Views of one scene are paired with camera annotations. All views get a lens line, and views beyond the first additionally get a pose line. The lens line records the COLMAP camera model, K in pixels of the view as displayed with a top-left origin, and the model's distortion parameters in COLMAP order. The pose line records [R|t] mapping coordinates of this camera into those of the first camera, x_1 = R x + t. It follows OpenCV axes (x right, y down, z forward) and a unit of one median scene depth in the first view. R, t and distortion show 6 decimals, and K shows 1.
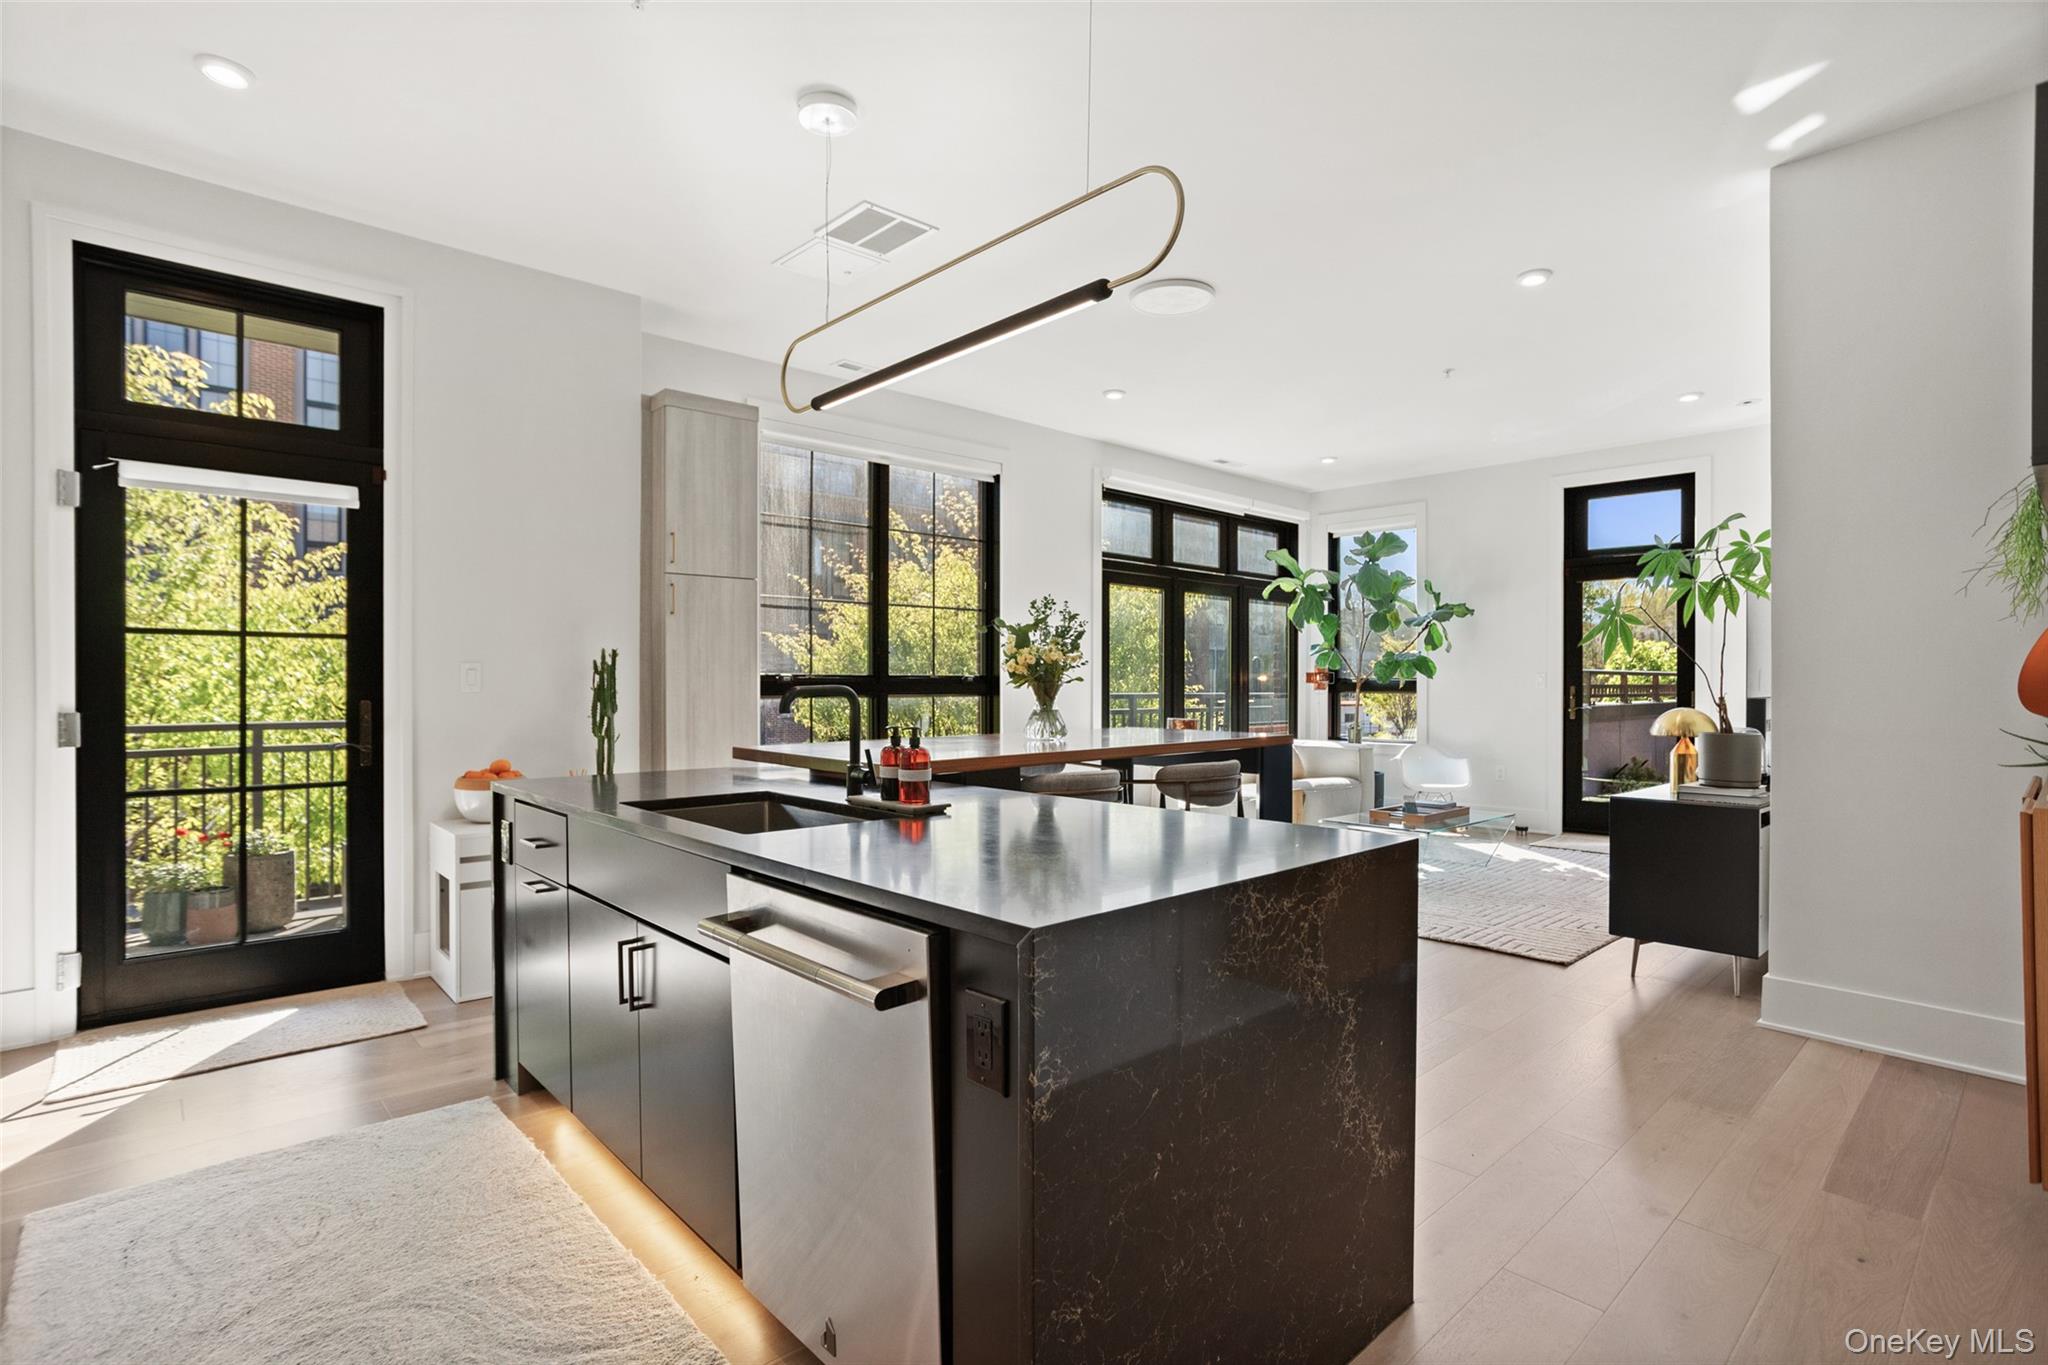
lens RADIAL K [[1016.4, 0, 1023.5], [0, 1016.4, 691.3], [0, 0, 1]] dist [-0.014083, 0.002340]
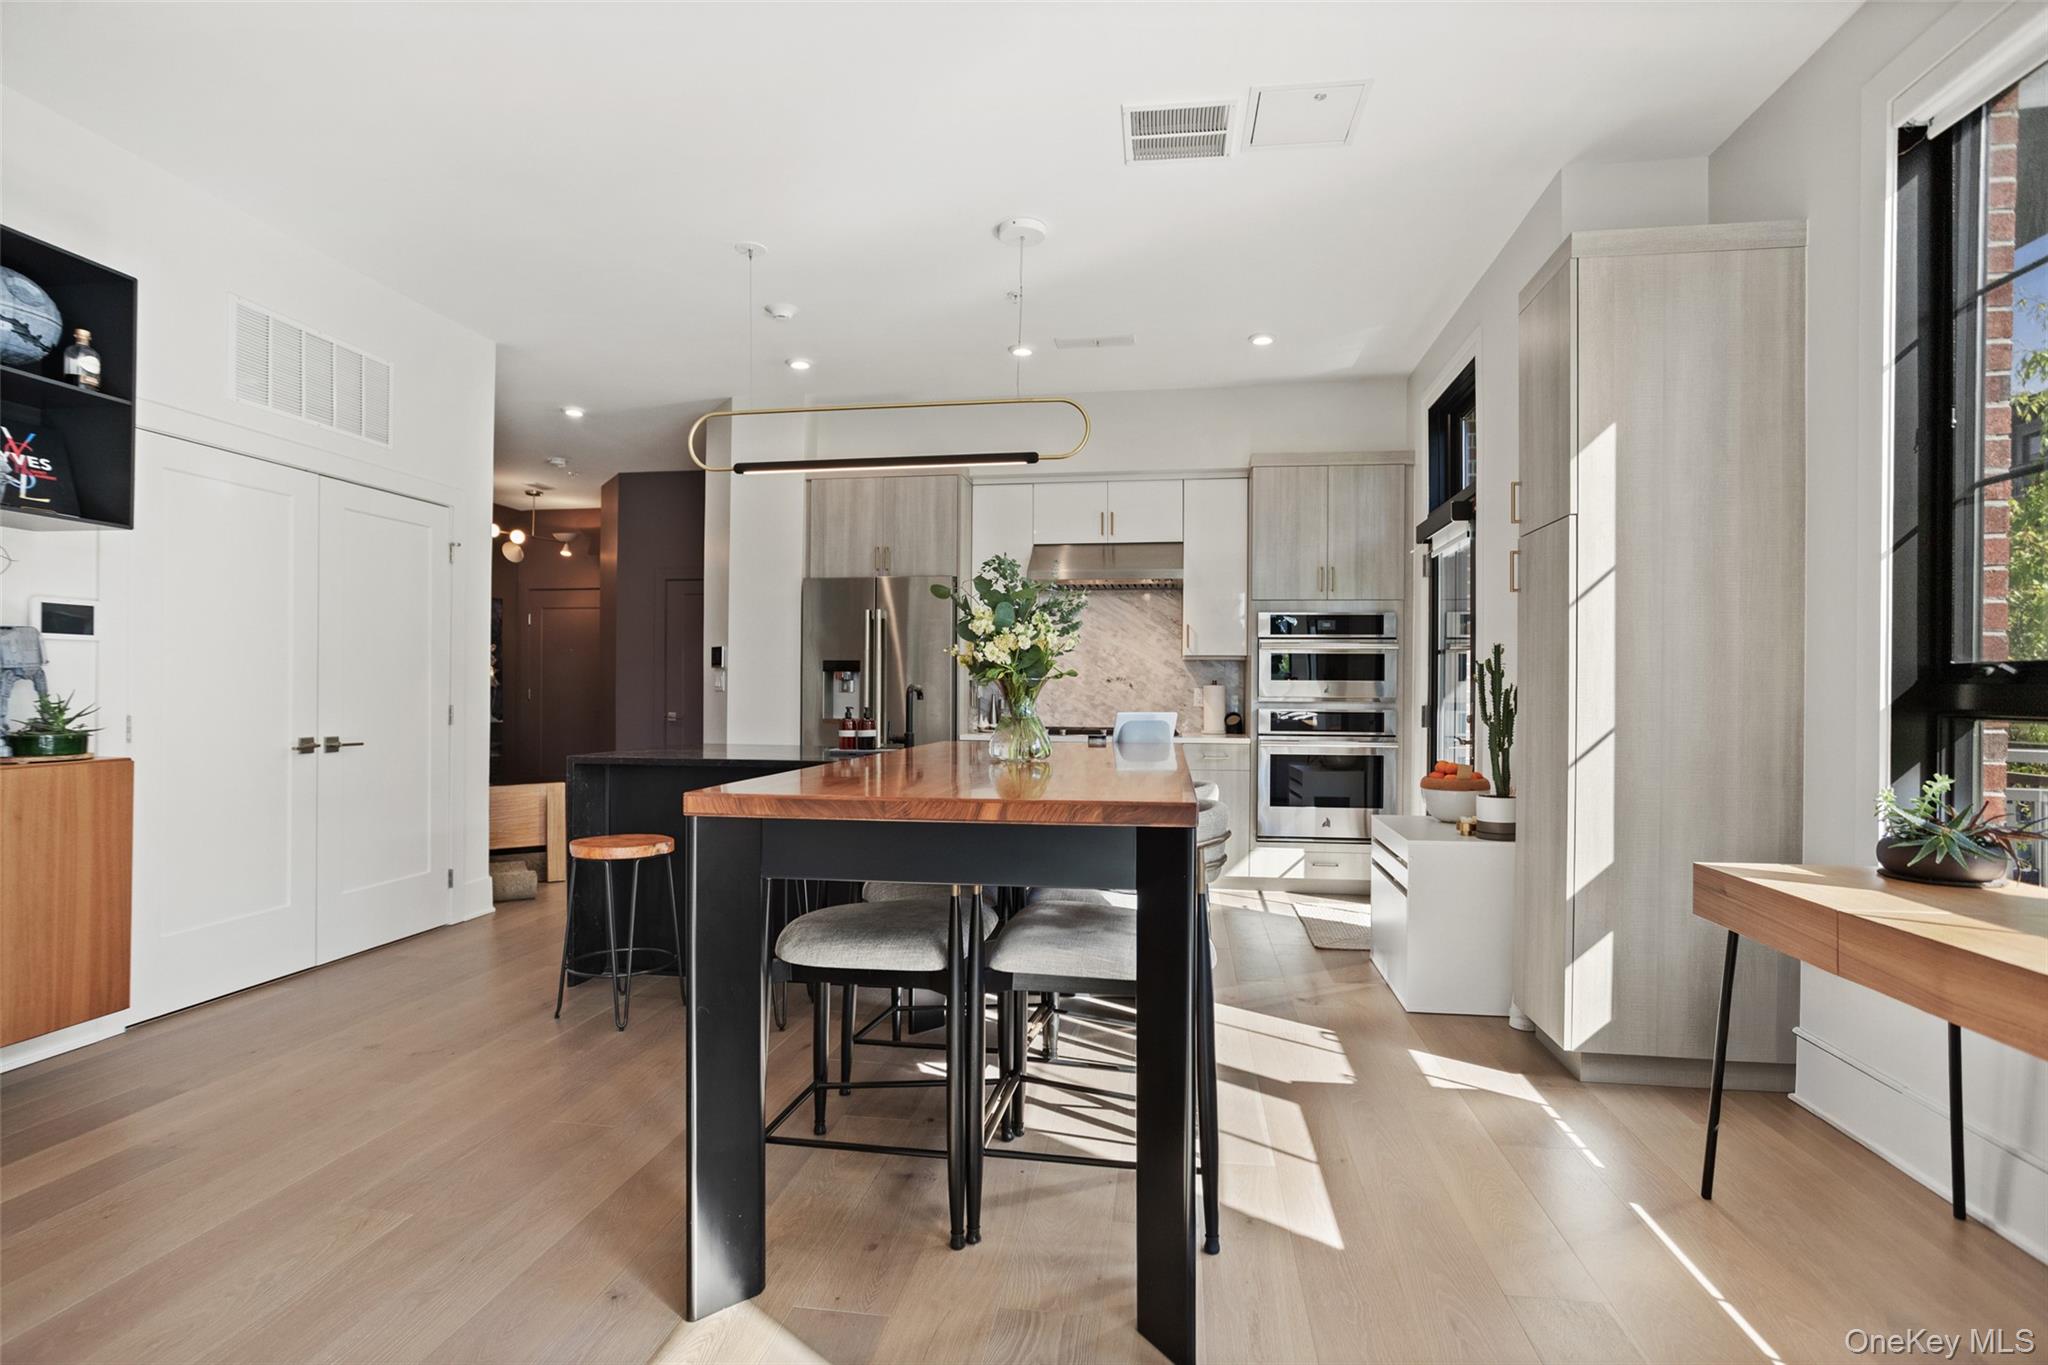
lens RADIAL K [[1016.4, 0, 1032.3], [0, 1016.4, 674.3], [0, 0, 1]] dist [-0.014083, 0.002340]
pose [[-0.771927, -0.009857, -0.635635, 0.551966], [-0.005131, 0.999944, -0.009275, -0.009912], [0.635690, -0.003899, -0.771934, 1.838038]]
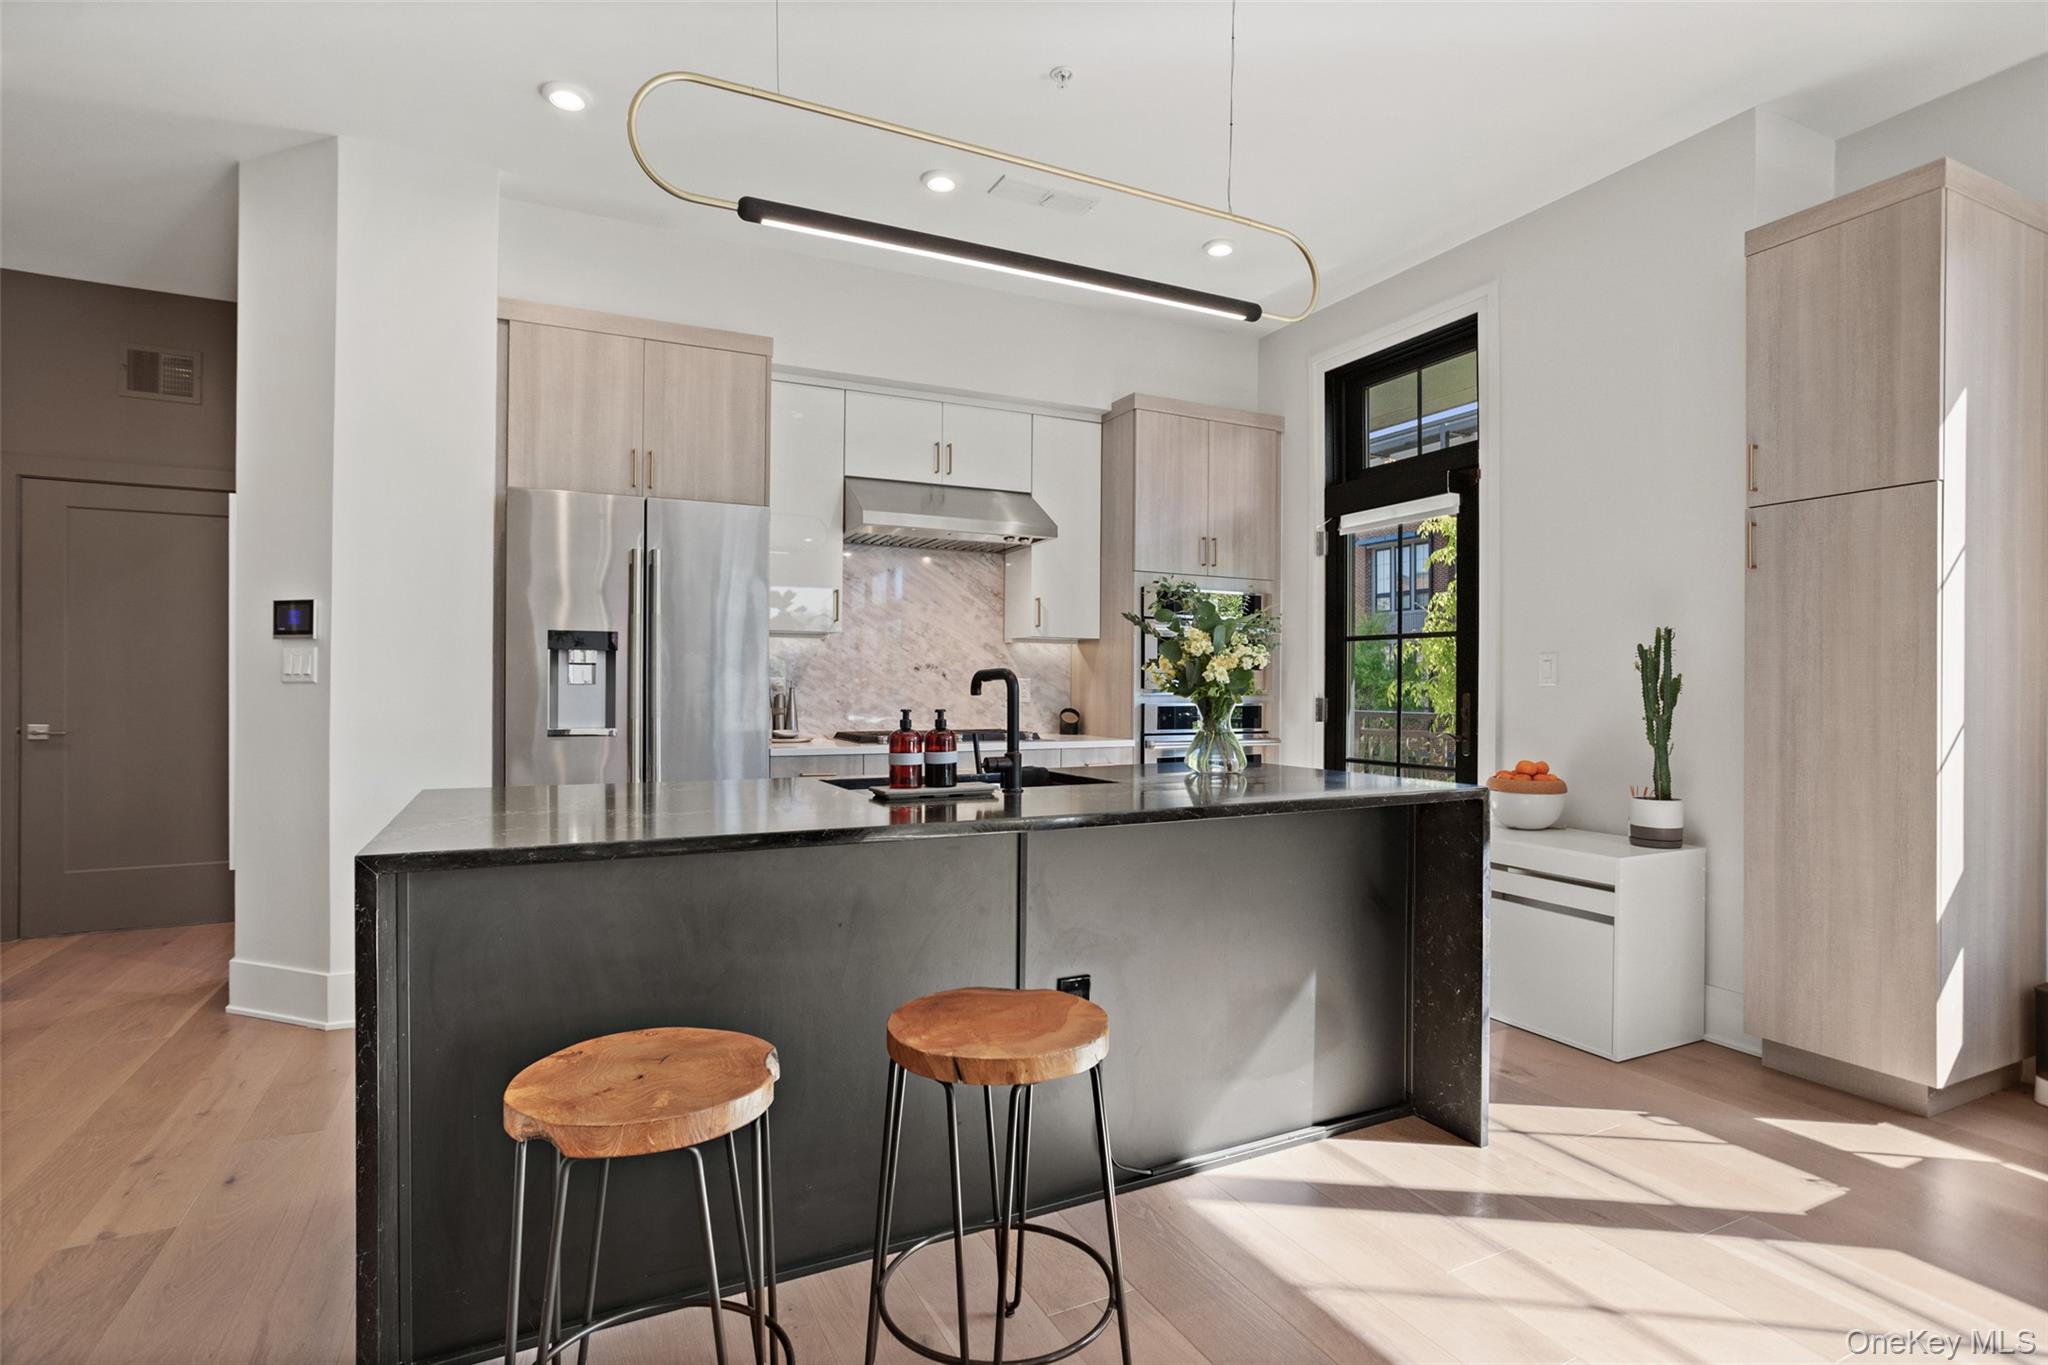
lens RADIAL K [[1016.4, 0, 1022.7], [0, 1016.4, 683.9], [0, 0, 1]] dist [-0.014083, 0.002340]
pose [[-0.274004, 0.001117, -0.961728, 0.570233], [-0.007325, 0.999968, 0.003248, -0.000444], [0.961701, 0.007935, -0.273987, 0.986764]]
